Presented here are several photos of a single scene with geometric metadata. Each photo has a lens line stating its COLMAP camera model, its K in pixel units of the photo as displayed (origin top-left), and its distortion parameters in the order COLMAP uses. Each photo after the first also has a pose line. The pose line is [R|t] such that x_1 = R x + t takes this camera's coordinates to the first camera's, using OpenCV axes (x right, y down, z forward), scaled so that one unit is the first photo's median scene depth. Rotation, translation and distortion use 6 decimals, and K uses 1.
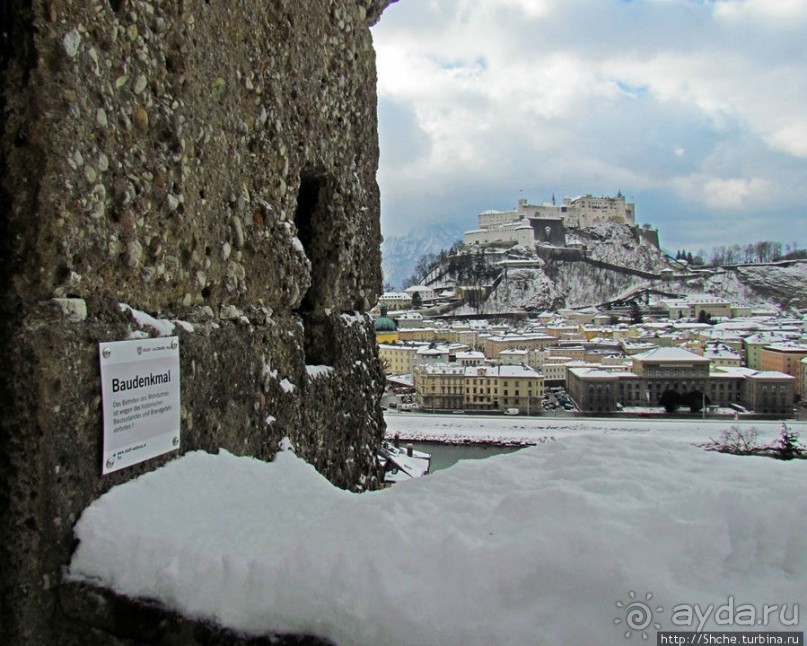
lens RADIAL K [[660.5, 0, 361.8], [0, 660.5, 323.6], [0, 0, 1]] dist [-0.000765, -0.001767]
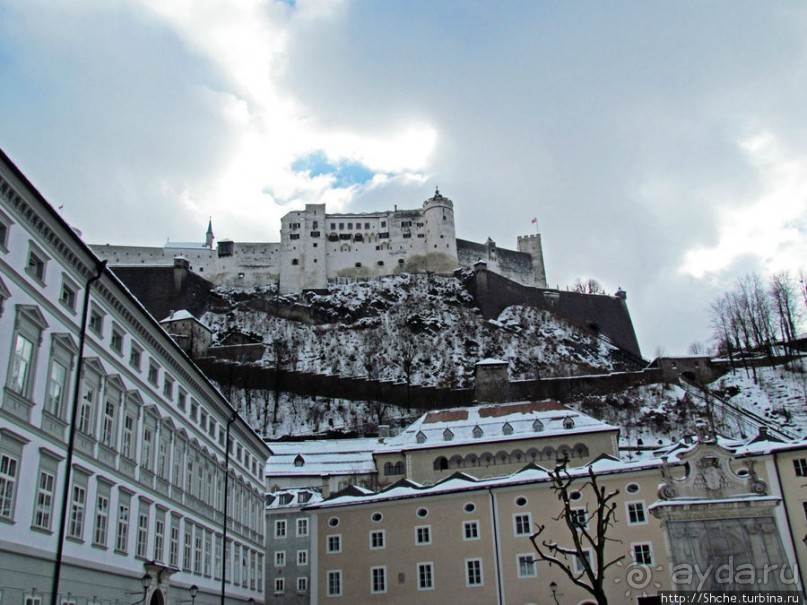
lens RADIAL K [[804.8, 0, 403.5], [0, 804.8, 302.5], [0, 0, 1]] dist [-0.045046, -0.000377]
pose [[0.930565, -0.166821, -0.325915, 0.584420], [0.014256, 0.906001, -0.423036, 0.030464], [0.365850, 0.389016, 0.845471, 0.780497]]
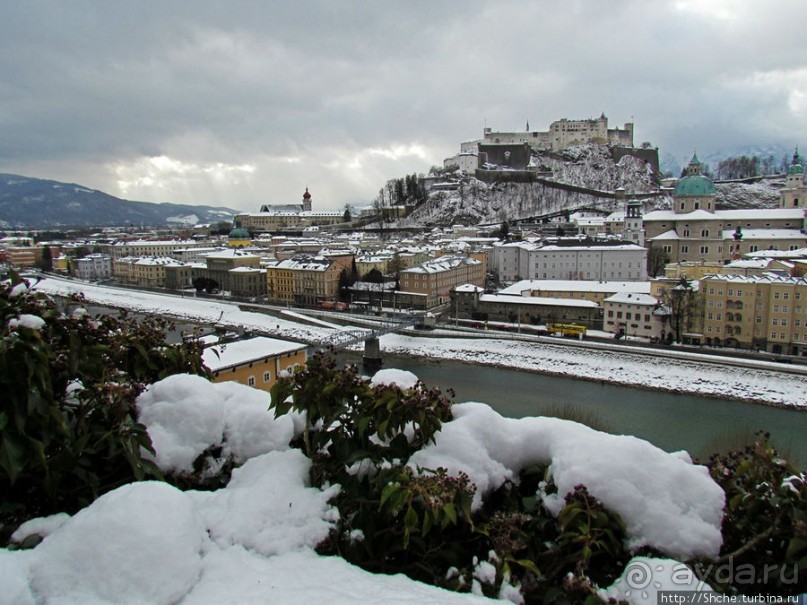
lens RADIAL K [[579.1, 0, 403.5], [0, 579.1, 302.5], [0, 0, 1]] dist [-0.017766, -0.001040]
pose [[0.897201, 0.066517, -0.436585, 0.615501], [-0.018475, 0.993380, 0.113382, 0.000427], [0.441236, -0.093661, 0.892490, 0.019175]]
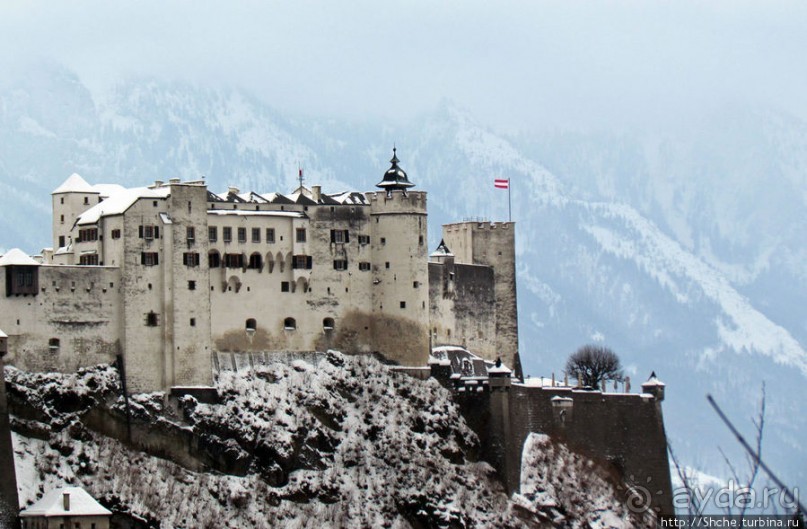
lens RADIAL K [[4830.1, 0, 403.5], [0, 4830.1, 264.5], [0, 0, 1]] dist [-0.359206, -1.204540]
pose [[0.972288, 0.014381, 0.233344, 0.144786], [0.008791, 0.995152, -0.097960, -0.072323], [-0.233621, 0.097296, 0.967447, -0.134102]]
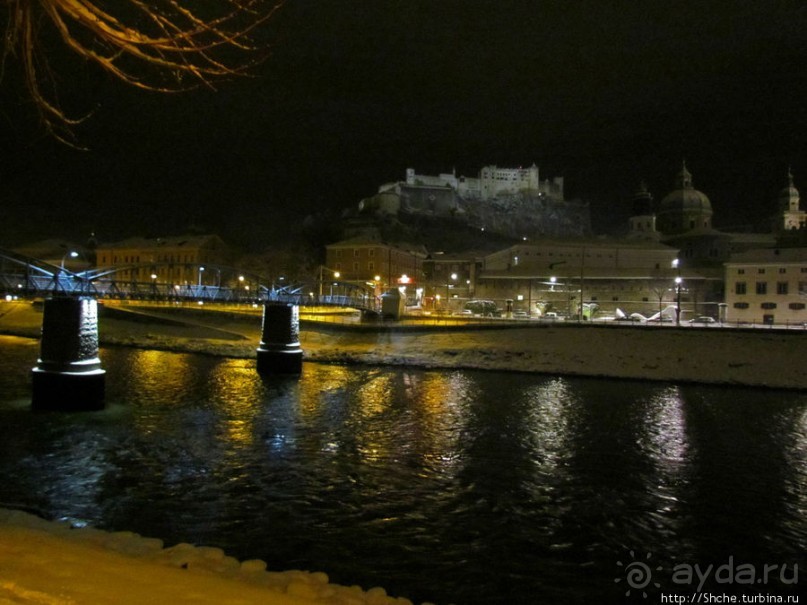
lens RADIAL K [[579.1, 0, 403.5], [0, 579.1, 302.5], [0, 0, 1]] dist [-0.017766, -0.001040]
pose [[0.959693, 0.035069, -0.278854, 0.527517], [-0.049572, 0.997751, -0.045126, 0.060226], [0.276645, 0.057131, 0.959273, 0.171198]]
